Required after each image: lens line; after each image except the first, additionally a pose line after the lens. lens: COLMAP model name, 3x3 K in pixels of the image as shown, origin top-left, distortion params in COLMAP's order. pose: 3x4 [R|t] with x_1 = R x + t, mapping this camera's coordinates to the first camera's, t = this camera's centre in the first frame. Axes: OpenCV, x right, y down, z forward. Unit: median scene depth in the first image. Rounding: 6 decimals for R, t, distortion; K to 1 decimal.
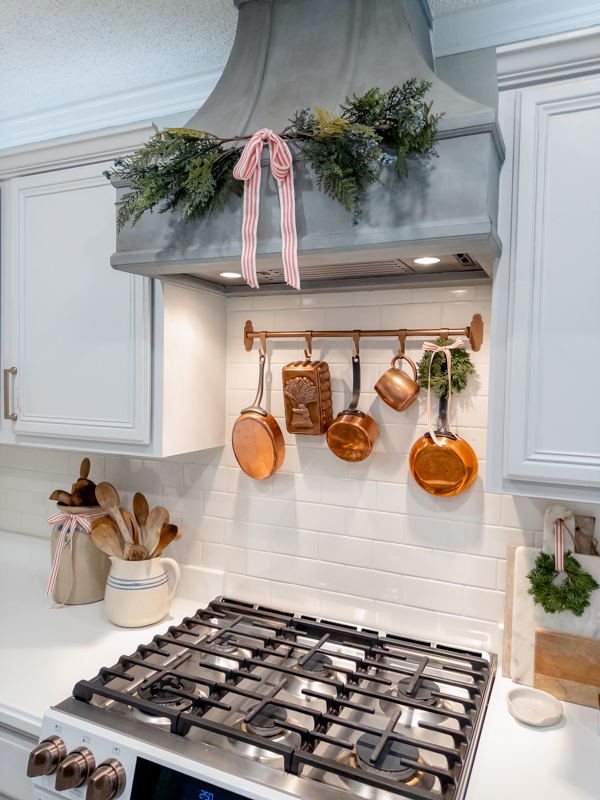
lens RADIAL K [[580.3, 0, 300.0], [0, 580.3, 400.0], [0, 0, 1]] dist [0.008076, -0.011107]
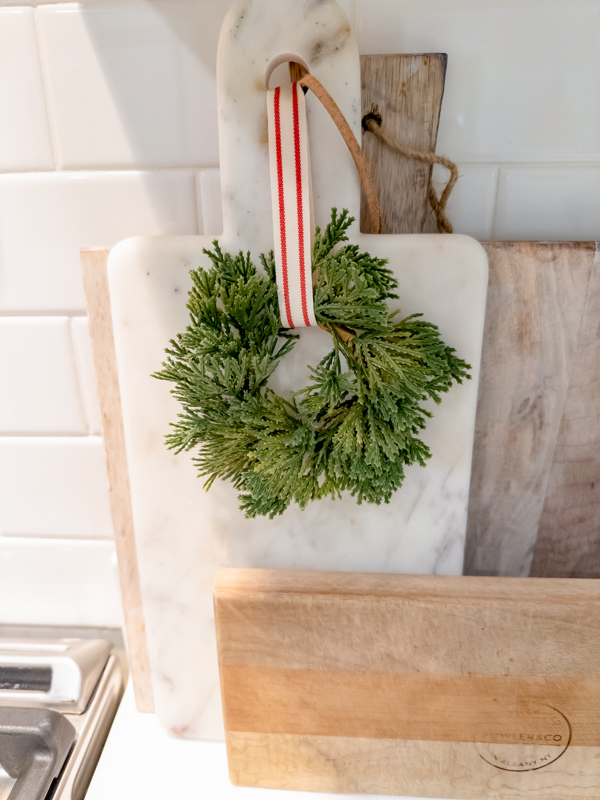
lens RADIAL K [[580.3, 0, 300.0], [0, 580.3, 400.0], [0, 0, 1]] dist [0.008076, -0.011107]
pose [[0.927788, -0.174713, 0.329673, 0.336748], [0.047549, 0.931750, 0.359973, 0.219714], [-0.370065, -0.318303, 0.872775, 0.729024]]
